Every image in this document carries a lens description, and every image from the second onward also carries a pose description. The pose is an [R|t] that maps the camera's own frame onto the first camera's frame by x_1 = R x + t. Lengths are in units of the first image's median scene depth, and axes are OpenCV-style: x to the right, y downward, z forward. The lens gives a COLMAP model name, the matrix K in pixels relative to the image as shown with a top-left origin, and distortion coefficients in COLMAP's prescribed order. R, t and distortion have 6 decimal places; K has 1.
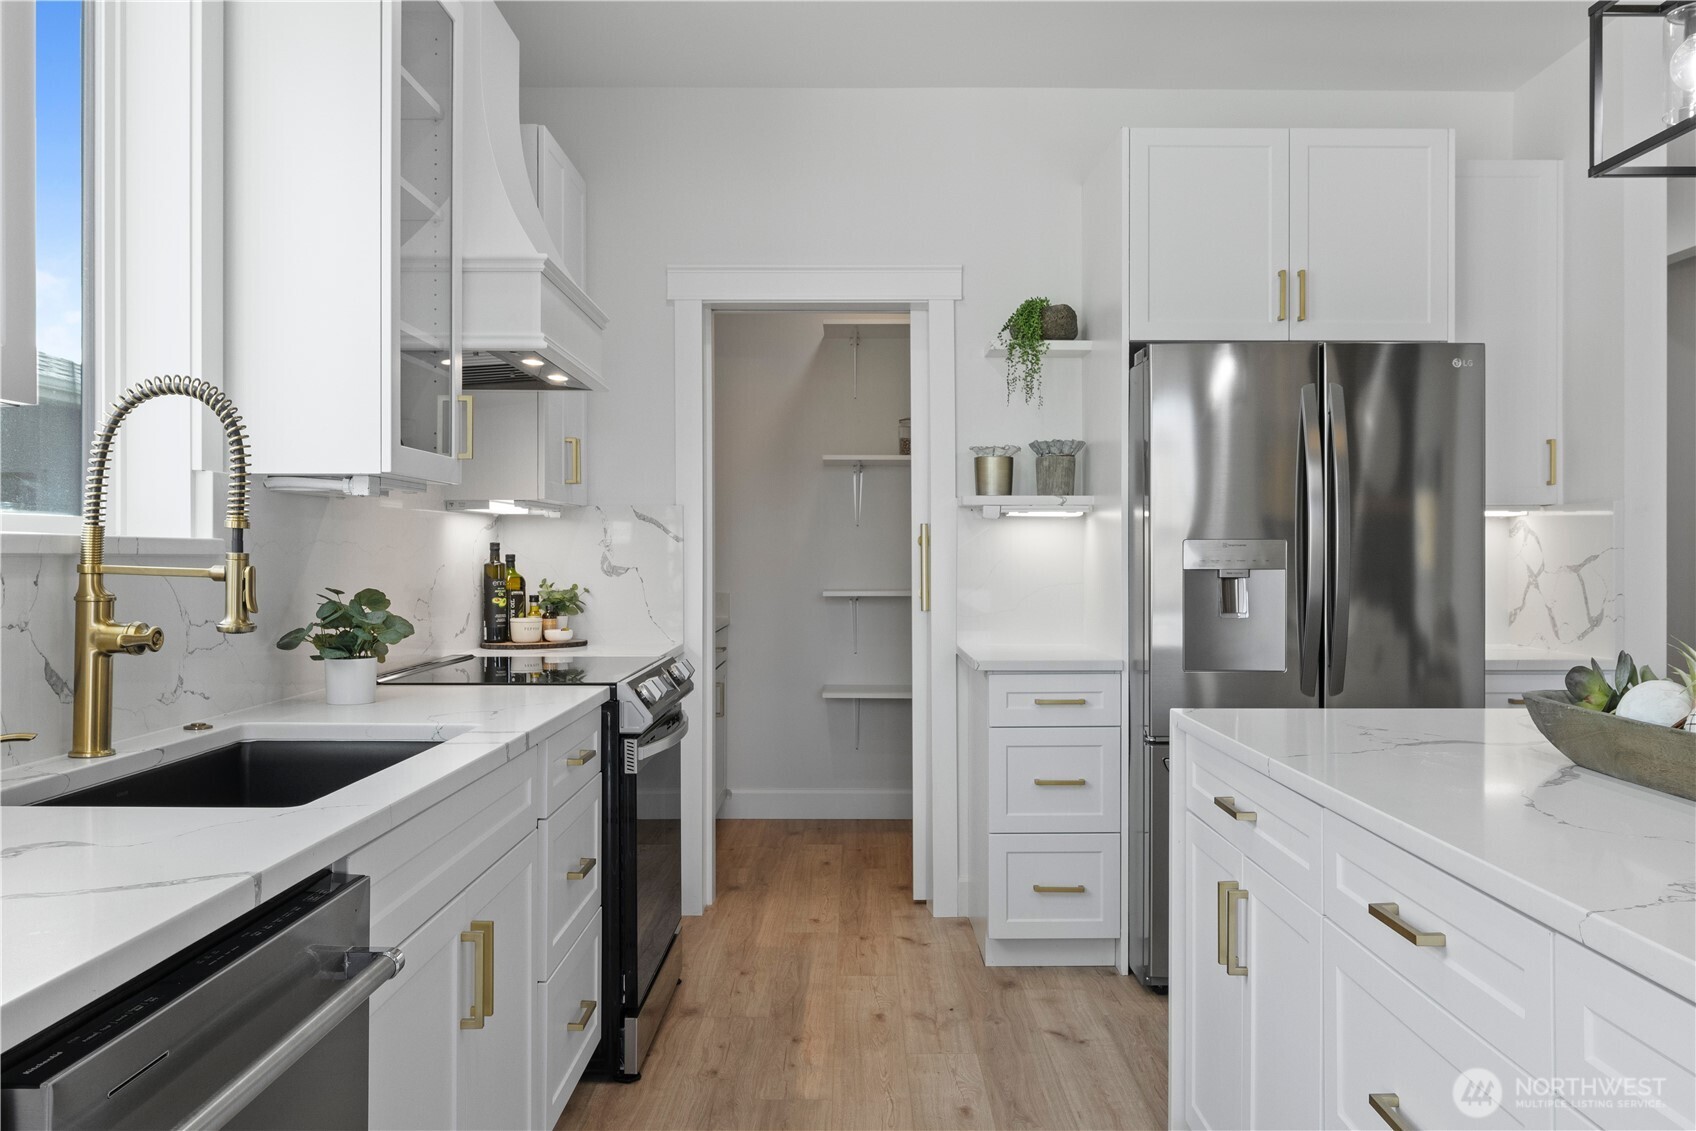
lens RADIAL K [[1370.4, 0, 880.1], [0, 1370.4, 559.9], [0, 0, 1]] dist [0.056378, 0.000613]
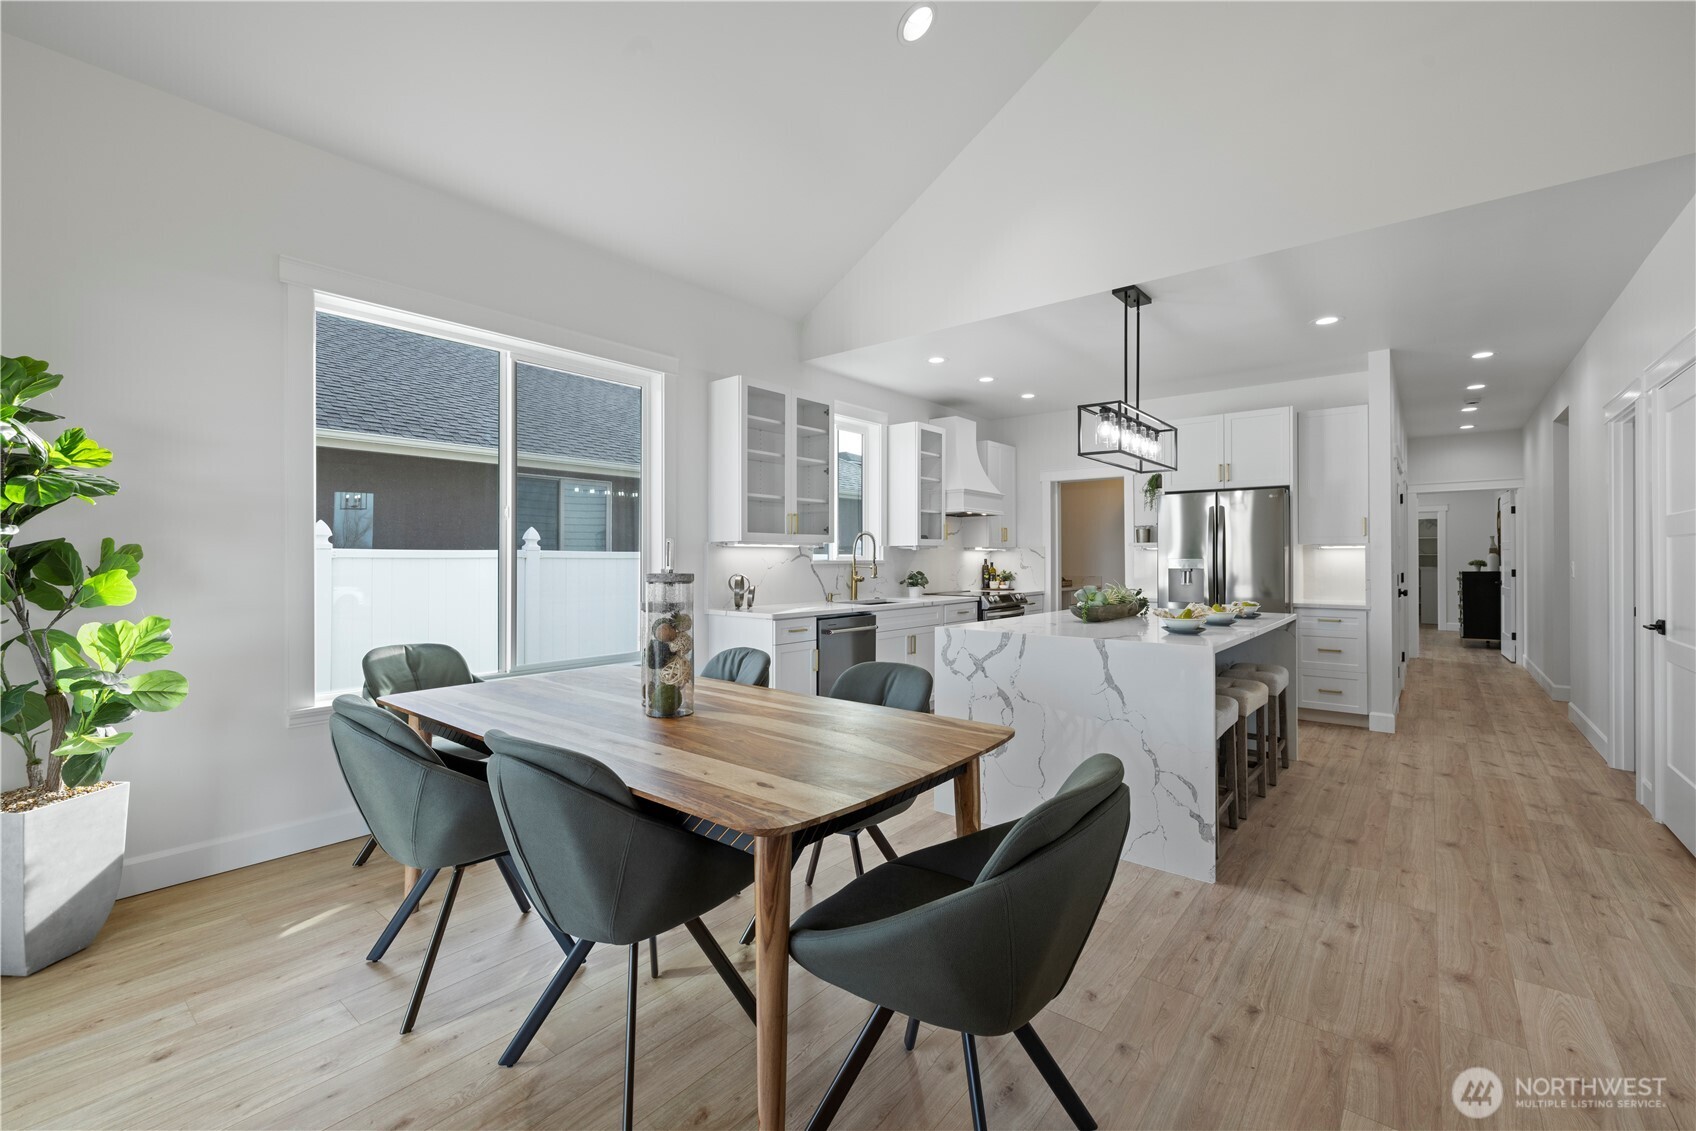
lens RADIAL K [[713.4, 0, 841.9], [0, 713.4, 556.0], [0, 0, 1]] dist [0.000093, 0.000217]
pose [[0.760708, -0.000509, -0.649094, 0.594593], [-0.003758, 0.999979, -0.005189, -0.009028], [0.649083, 0.006387, 0.760691, -0.568957]]
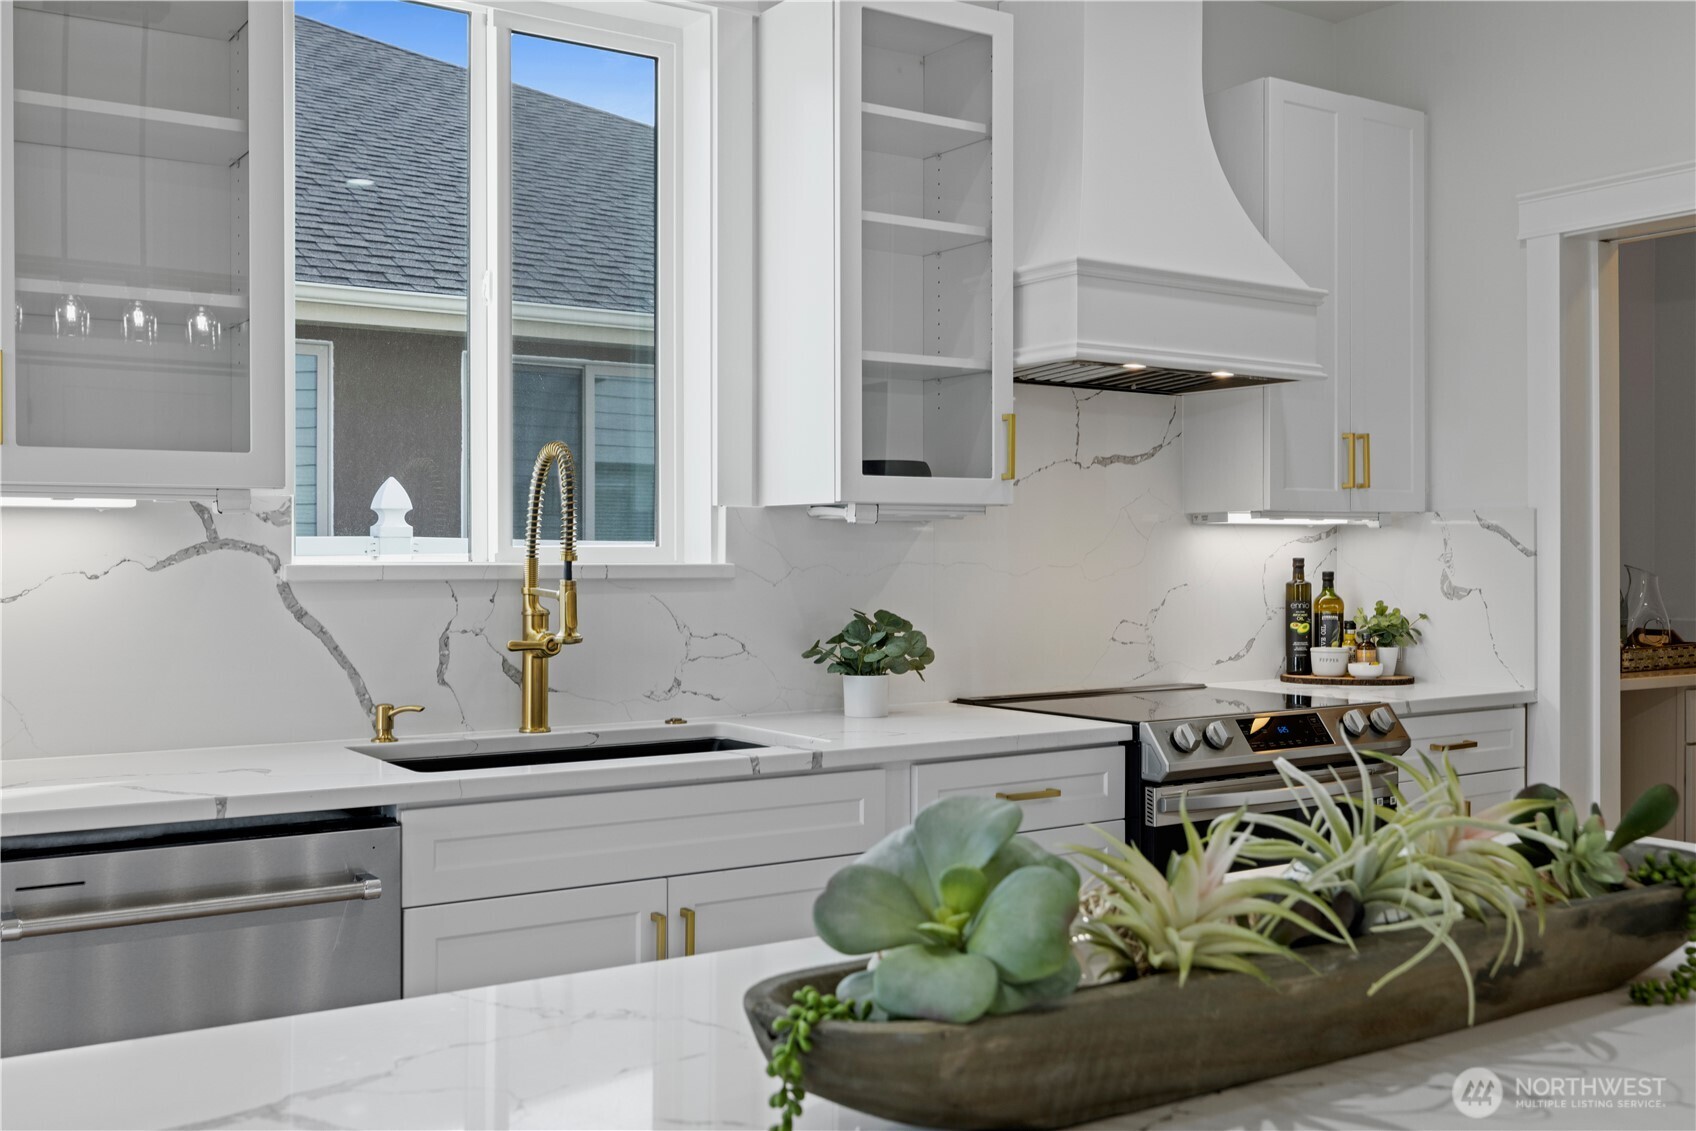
lens RADIAL K [[1816.3, 0, 848.0], [0, 1816.3, 565.5], [0, 0, 1]] dist [-0.013692, -0.002900]
pose [[0.569994, 0.004883, -0.821635, 0.491843], [-0.002206, 0.999988, 0.004413, -0.012443], [0.821646, -0.000703, 0.569998, 0.126138]]
